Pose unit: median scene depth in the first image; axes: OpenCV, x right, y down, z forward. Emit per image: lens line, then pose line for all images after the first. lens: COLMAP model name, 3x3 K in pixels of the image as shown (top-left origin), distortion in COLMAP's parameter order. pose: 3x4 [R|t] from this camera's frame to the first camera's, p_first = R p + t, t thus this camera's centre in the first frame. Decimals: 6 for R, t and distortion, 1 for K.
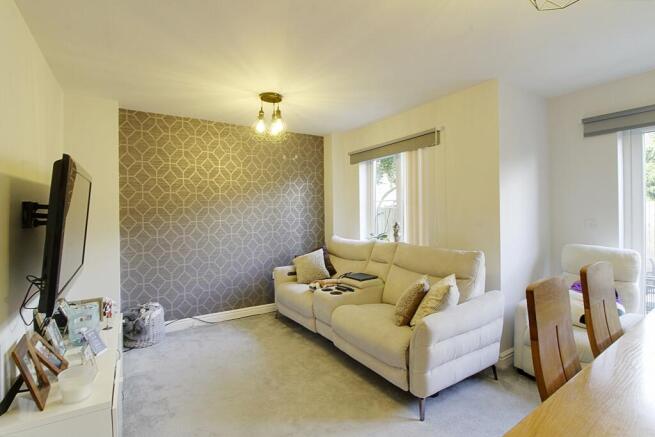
lens RADIAL K [[306.7, 0, 327.0], [0, 306.7, 215.5], [0, 0, 1]] dist [-0.021521, -0.004623]
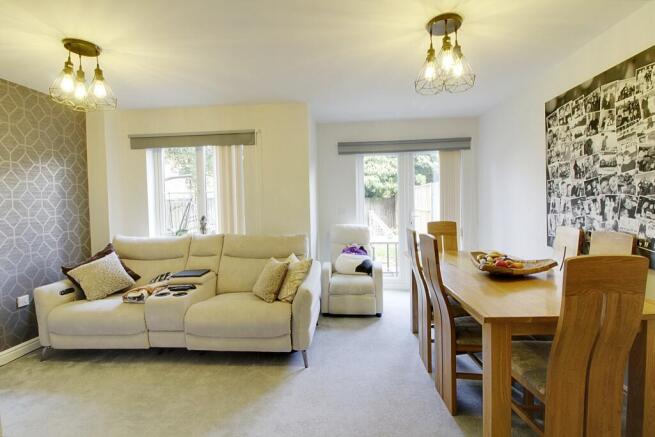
lens RADIAL K [[306.7, 0, 329.4], [0, 306.7, 216.5], [0, 0, 1]] dist [-0.021521, -0.004623]
pose [[0.593082, -0.037990, 0.804245, -0.390184], [0.020138, 0.999274, 0.032352, 0.002529], [-0.804890, -0.002992, 0.593416, 0.099819]]
